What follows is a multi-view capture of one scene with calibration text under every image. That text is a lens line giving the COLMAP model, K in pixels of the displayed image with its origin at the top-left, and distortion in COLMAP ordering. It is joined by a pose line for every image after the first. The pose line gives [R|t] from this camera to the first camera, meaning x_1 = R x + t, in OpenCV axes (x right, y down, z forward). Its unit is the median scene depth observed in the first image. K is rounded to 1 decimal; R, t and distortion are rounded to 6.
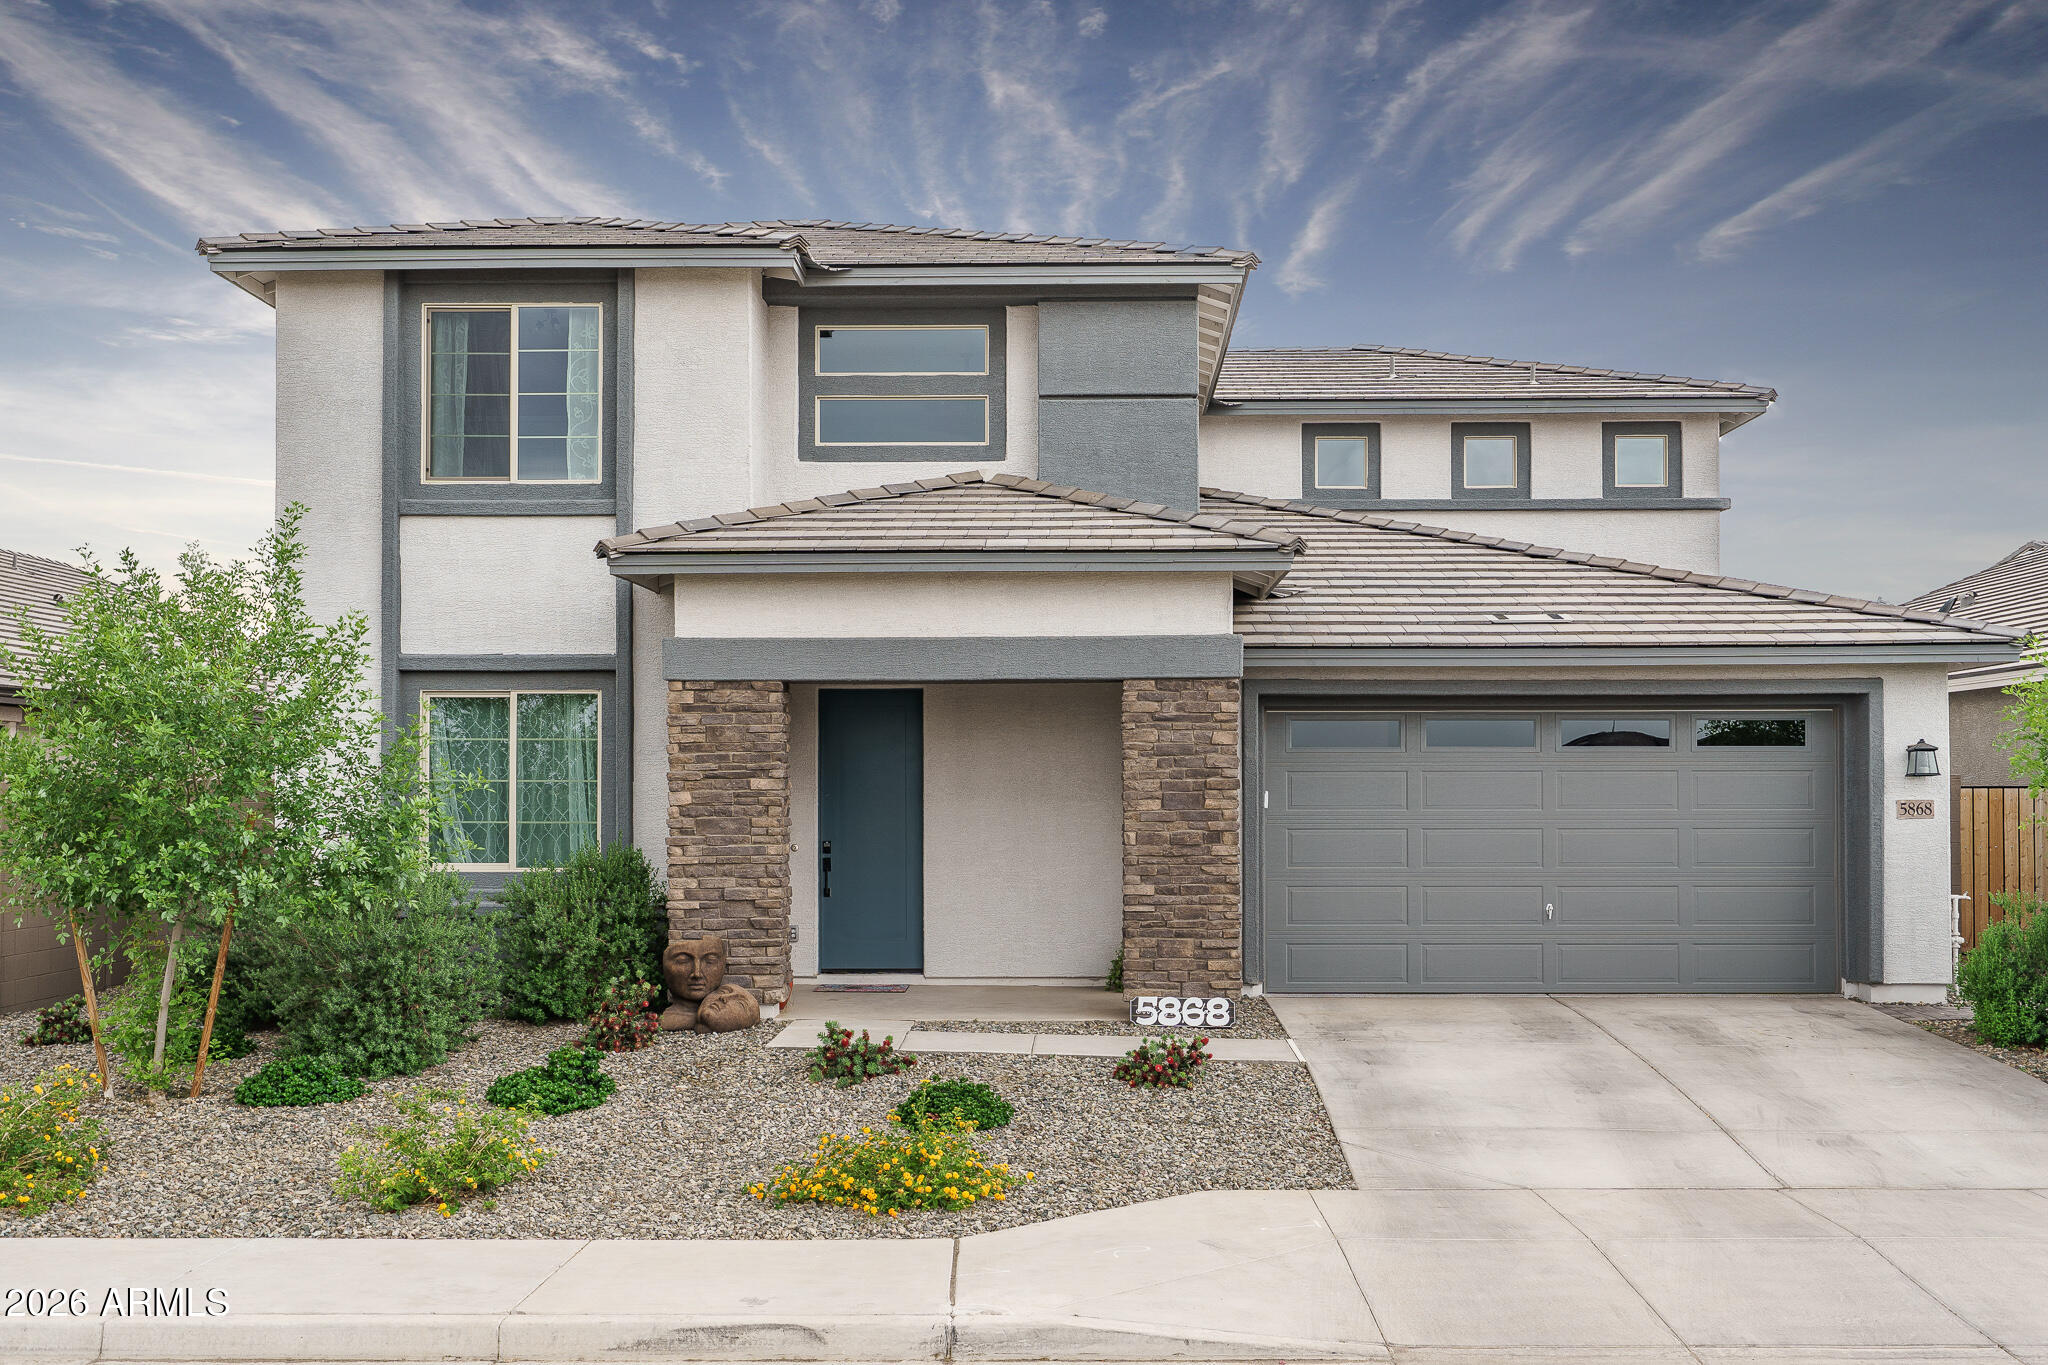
lens RADIAL K [[1839.5, 0, 1024.0], [0, 1839.5, 682.5], [0, 0, 1]] dist [0.011305, 0.004296]
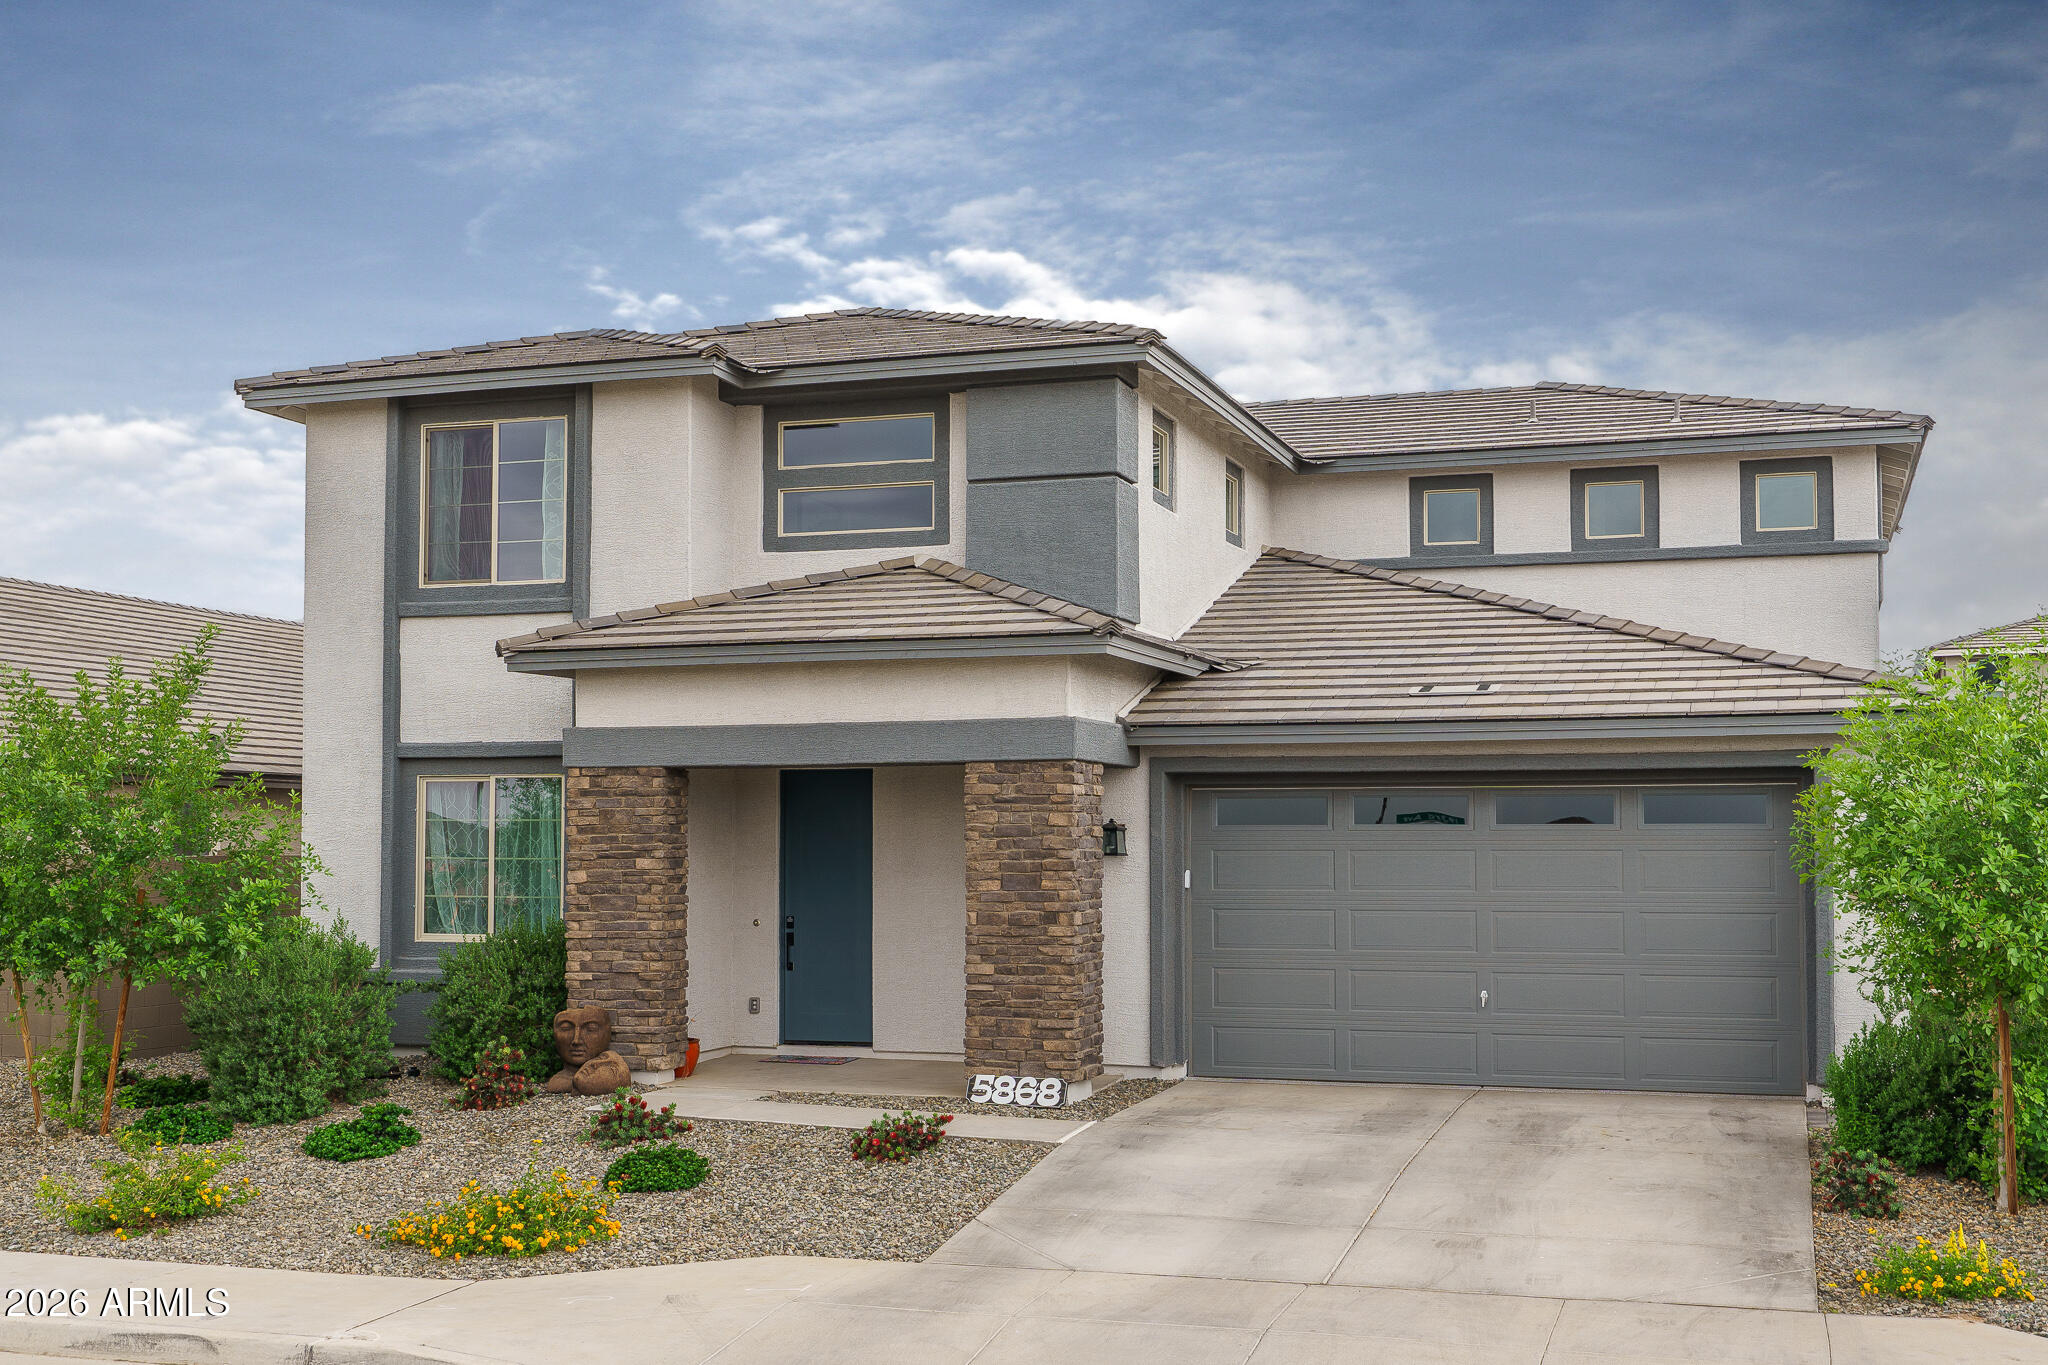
lens RADIAL K [[1968.0, 0, 1024.0], [0, 1968.0, 682.5], [0, 0, 1]] dist [0.008170, 0.001388]
pose [[0.966138, -0.020680, -0.257196, 0.336215], [0.013603, 0.999479, -0.029263, -0.012411], [0.257668, 0.024773, 0.965916, -0.045294]]
